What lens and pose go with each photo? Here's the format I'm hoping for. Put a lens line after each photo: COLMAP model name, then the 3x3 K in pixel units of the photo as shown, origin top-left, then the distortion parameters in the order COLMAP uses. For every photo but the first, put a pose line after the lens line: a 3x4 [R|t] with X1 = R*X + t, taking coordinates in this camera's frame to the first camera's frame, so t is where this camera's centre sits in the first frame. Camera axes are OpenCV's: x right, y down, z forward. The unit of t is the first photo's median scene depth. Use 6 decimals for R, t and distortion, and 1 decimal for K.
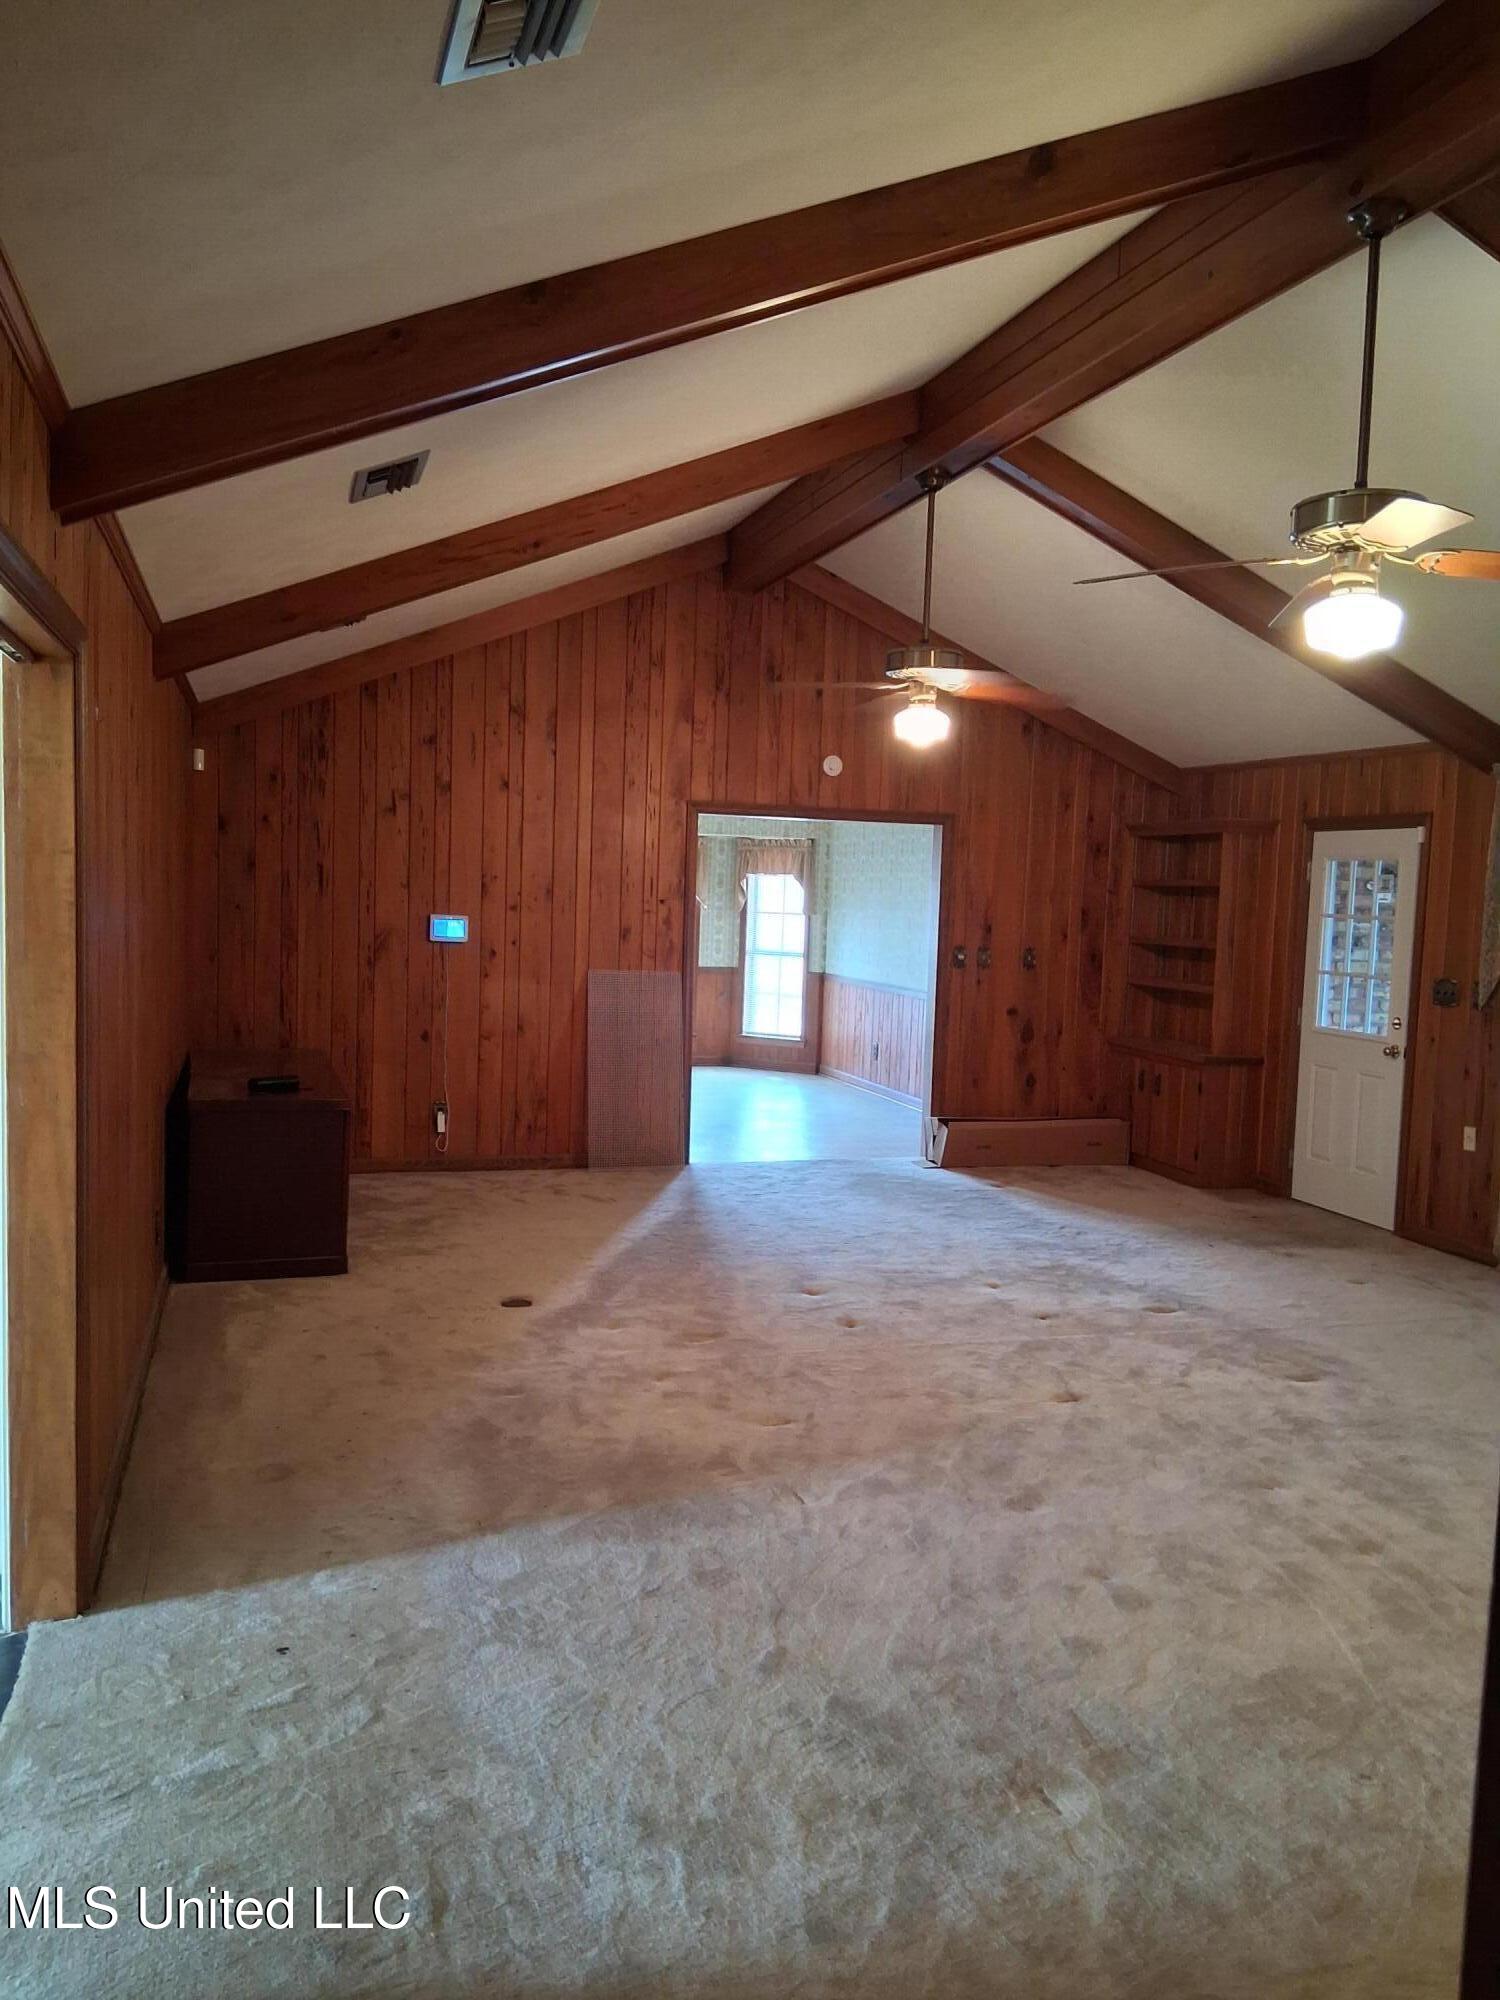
lens RADIAL K [[1502.9, 0, 738.8], [0, 1502.9, 1004.1], [0, 0, 1]] dist [0.135925, -0.236727]
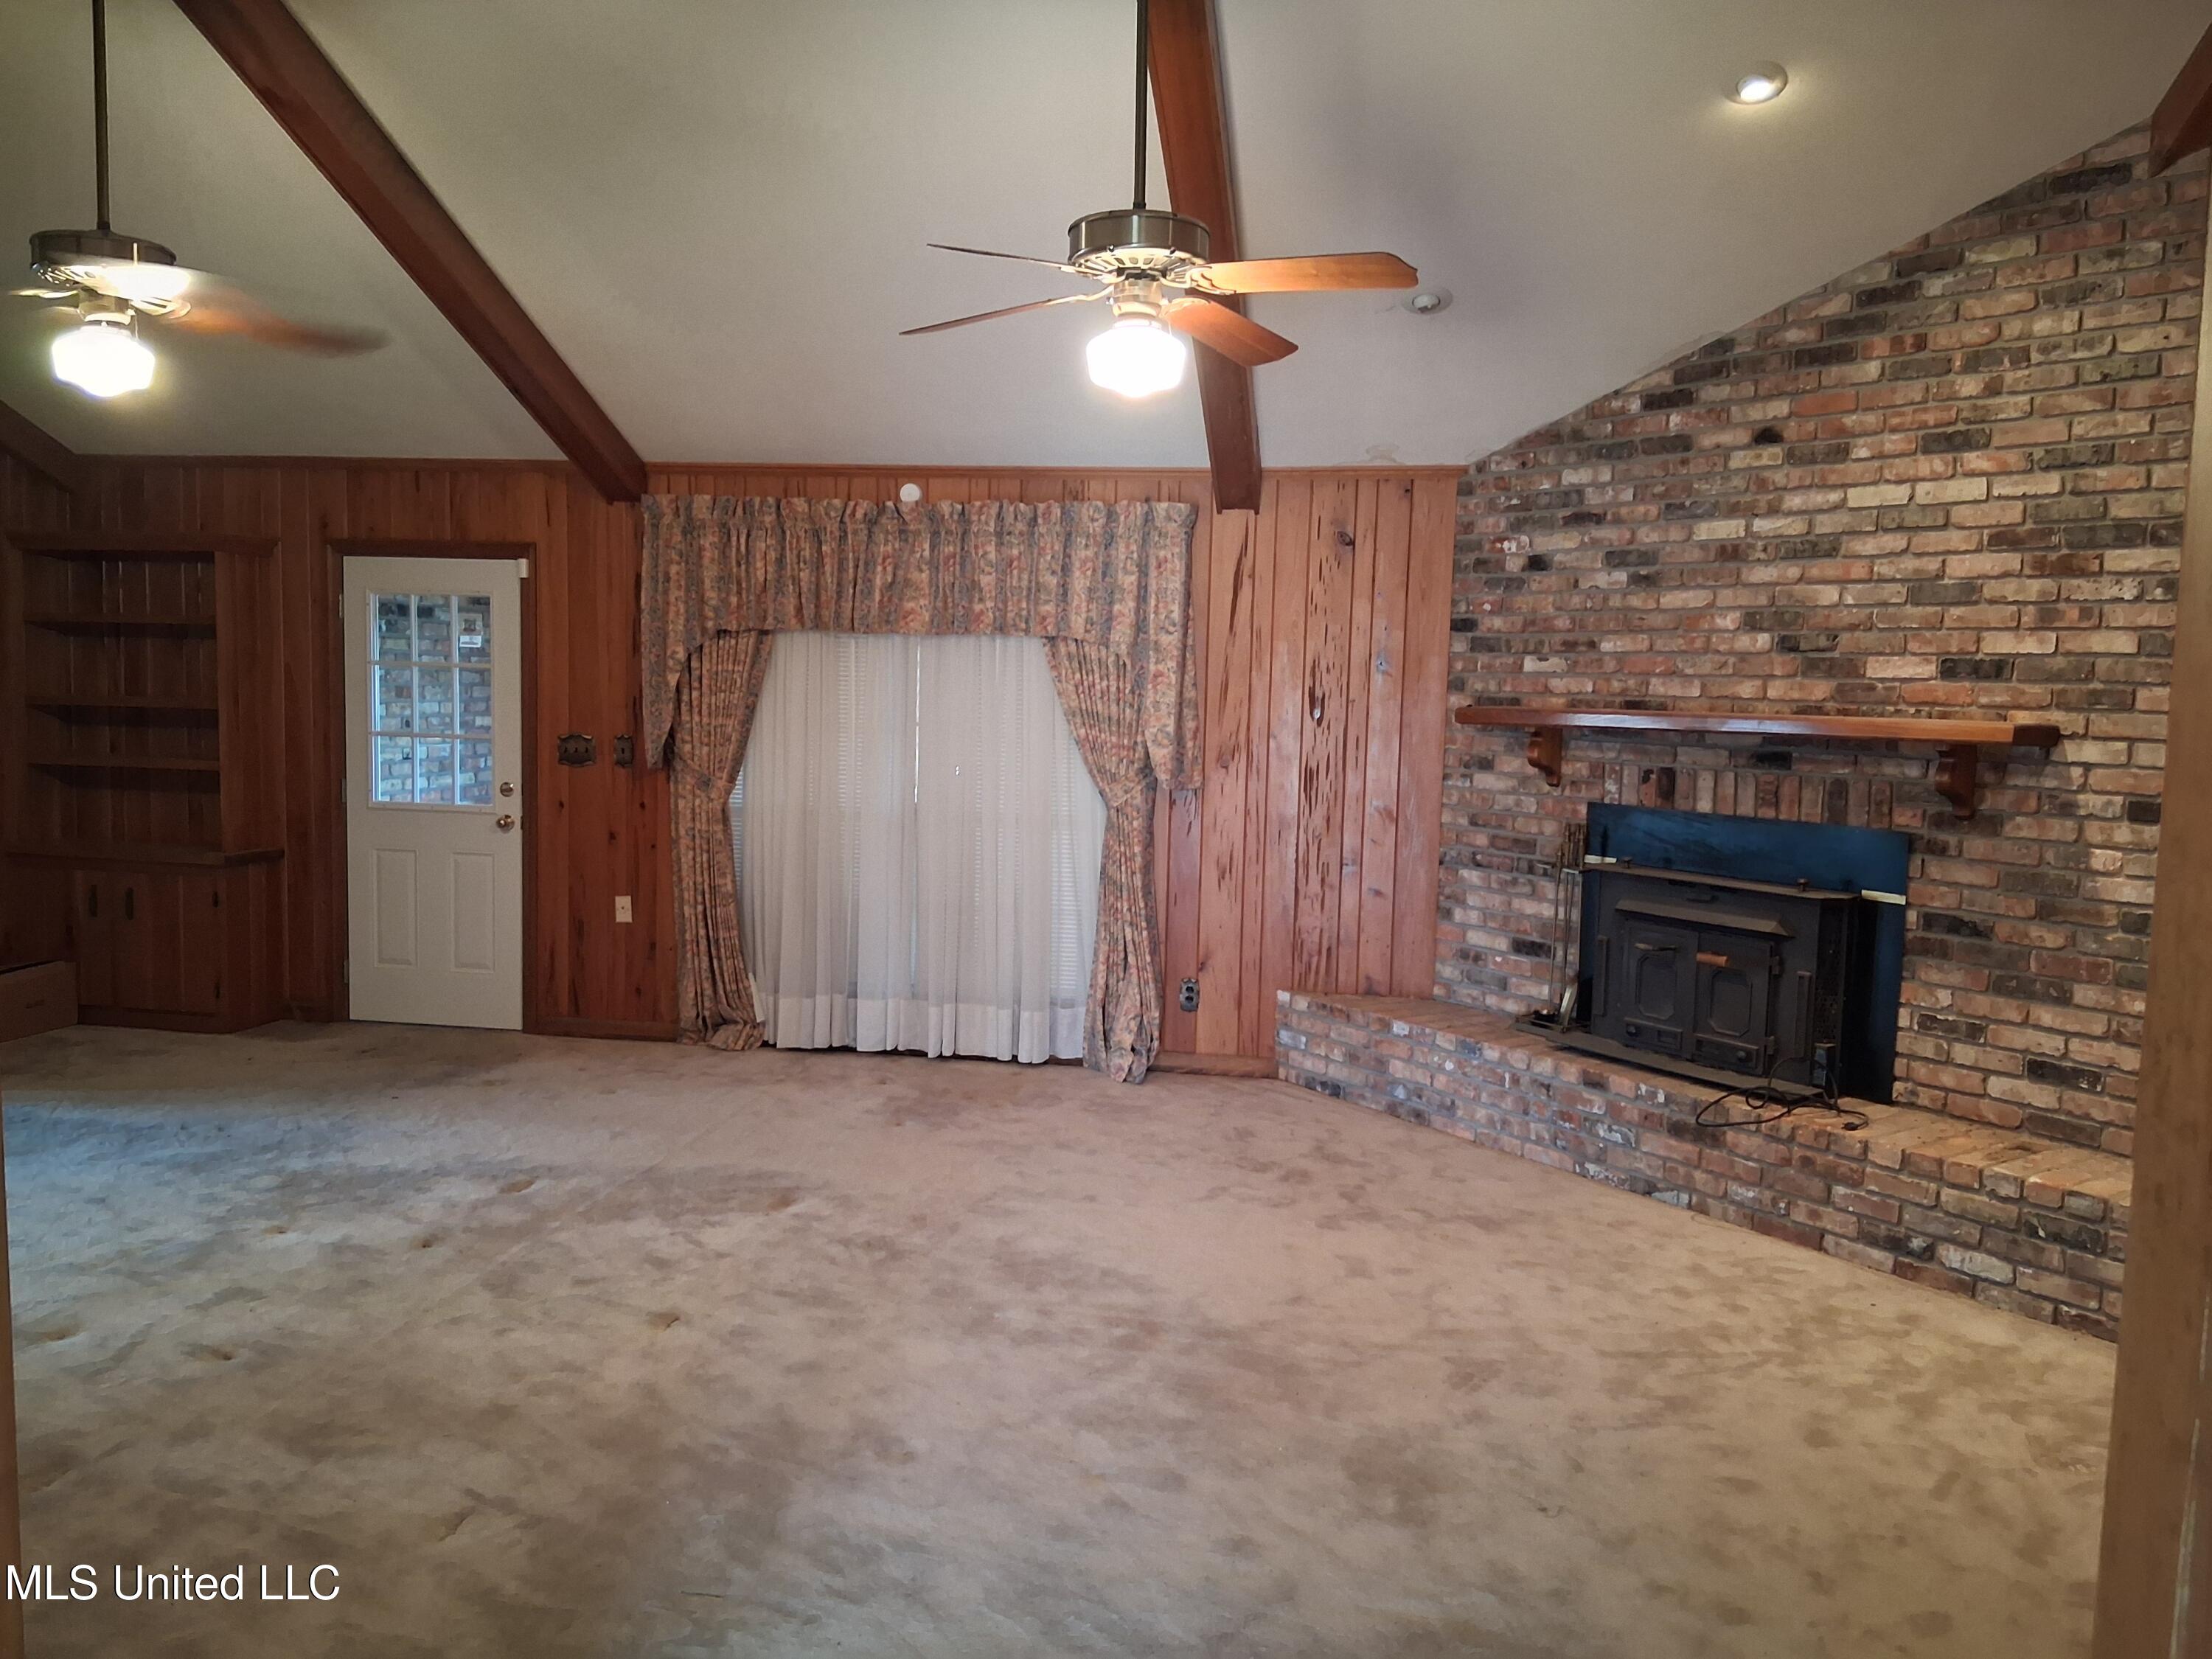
lens RADIAL K [[1662.2, 0, 1106.0], [0, 1662.2, 829.5], [0, 0, 1]] dist [0.135925, -0.236727]
pose [[0.440169, -0.105115, 0.891741, -0.258024], [0.059337, 0.994358, 0.087922, -0.027425], [-0.895952, 0.014213, 0.443923, 0.273252]]
